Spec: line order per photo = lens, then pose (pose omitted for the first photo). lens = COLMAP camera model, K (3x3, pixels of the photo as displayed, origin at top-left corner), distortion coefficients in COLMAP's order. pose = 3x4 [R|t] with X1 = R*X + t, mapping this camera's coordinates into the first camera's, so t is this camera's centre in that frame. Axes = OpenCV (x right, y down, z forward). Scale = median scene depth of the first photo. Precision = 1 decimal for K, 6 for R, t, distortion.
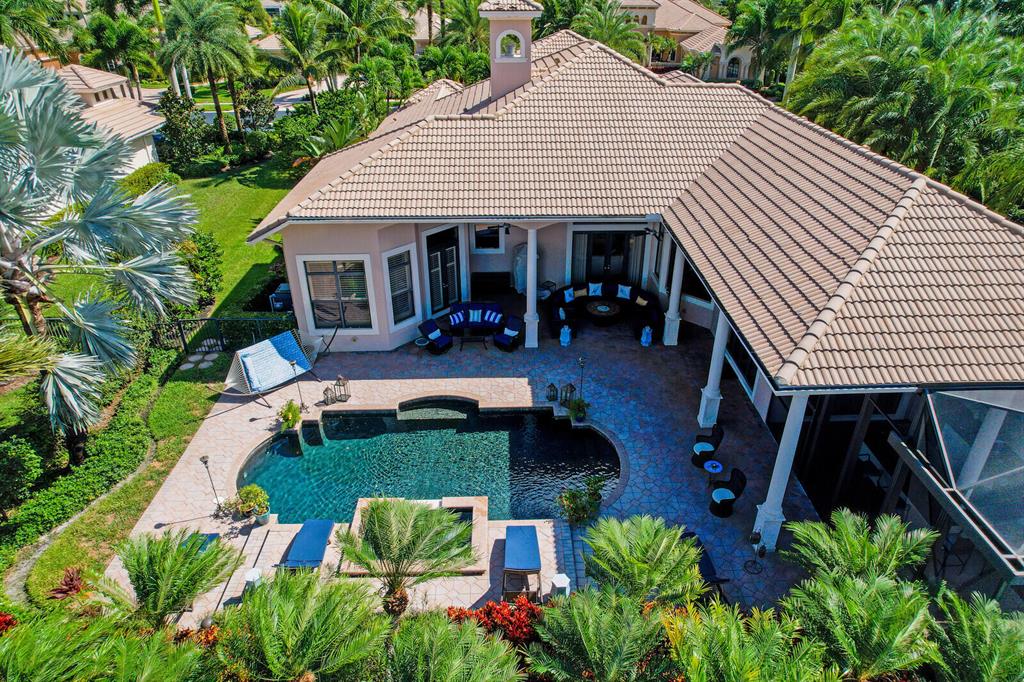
lens RADIAL K [[657.3, 0, 520.4], [0, 657.3, 341.6], [0, 0, 1]] dist [-0.072455, 0.068643]
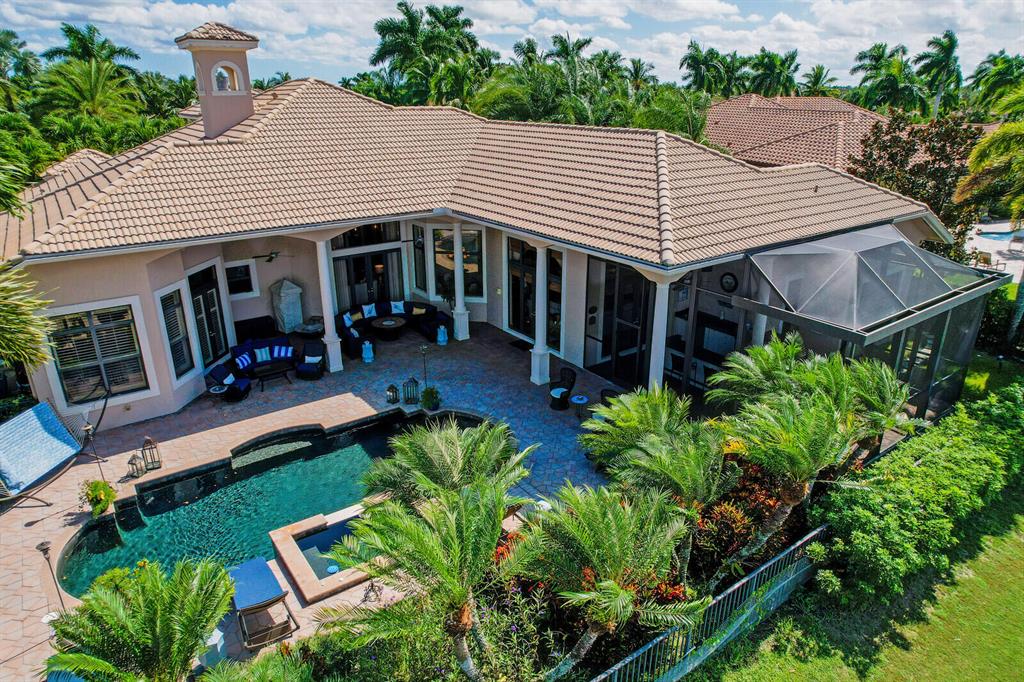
lens RADIAL K [[657.3, 0, 520.4], [0, 657.3, 341.6], [0, 0, 1]] dist [-0.072455, 0.068643]
pose [[0.827521, -0.203264, 0.523347, -0.252881], [0.277176, 0.958551, -0.065980, 0.105423], [-0.488244, 0.199659, 0.849561, 0.068034]]
